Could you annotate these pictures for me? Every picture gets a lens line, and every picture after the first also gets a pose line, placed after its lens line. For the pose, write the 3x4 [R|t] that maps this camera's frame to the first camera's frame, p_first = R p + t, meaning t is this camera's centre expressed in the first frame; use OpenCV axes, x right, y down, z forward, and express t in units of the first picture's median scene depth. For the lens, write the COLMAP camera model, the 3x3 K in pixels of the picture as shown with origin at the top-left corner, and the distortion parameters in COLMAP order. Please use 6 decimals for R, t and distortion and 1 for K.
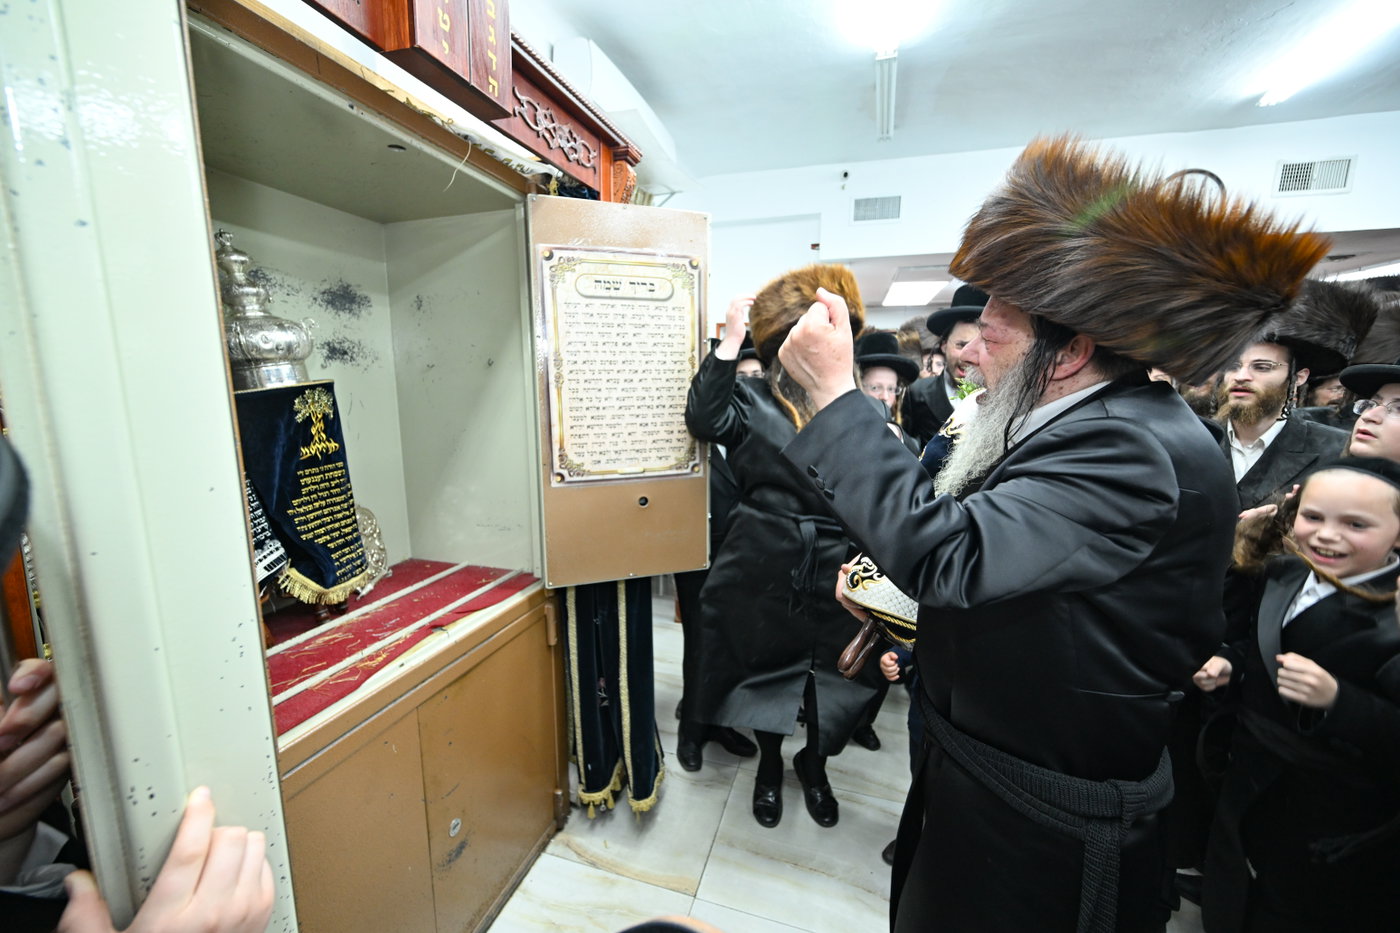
lens RADIAL K [[562.5, 0, 700.0], [0, 562.5, 466.5], [0, 0, 1]] dist [0.015296, -0.000281]
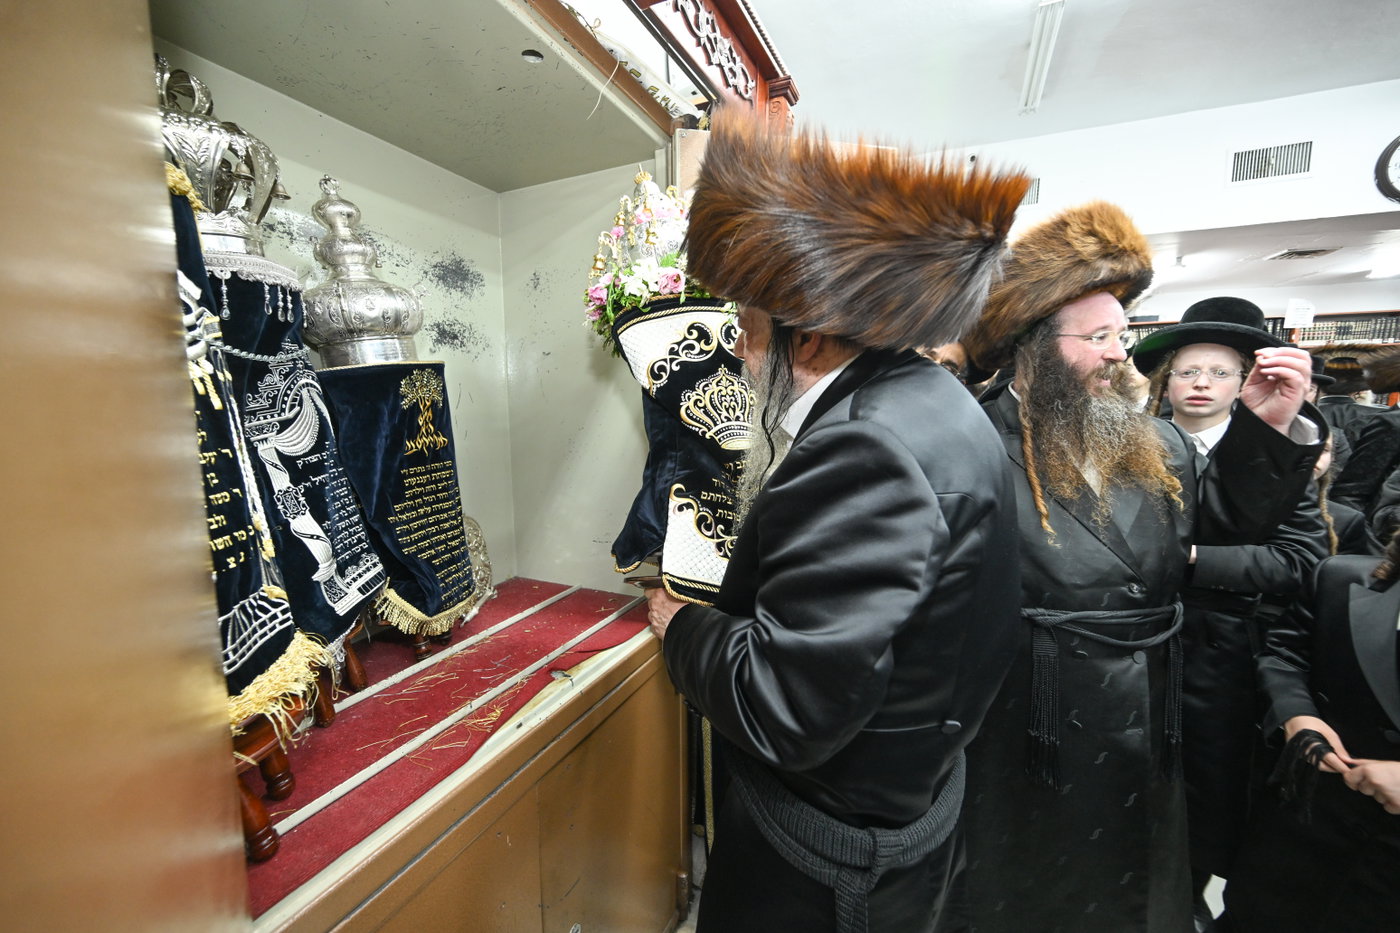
lens RADIAL K [[562.5, 0, 700.0], [0, 562.5, 466.5], [0, 0, 1]] dist [0.015296, -0.000281]
pose [[0.991957, 0.012769, -0.125930, -0.173315], [-0.016853, 0.999364, -0.031423, 0.021556], [0.125449, 0.033293, 0.991541, 0.237162]]
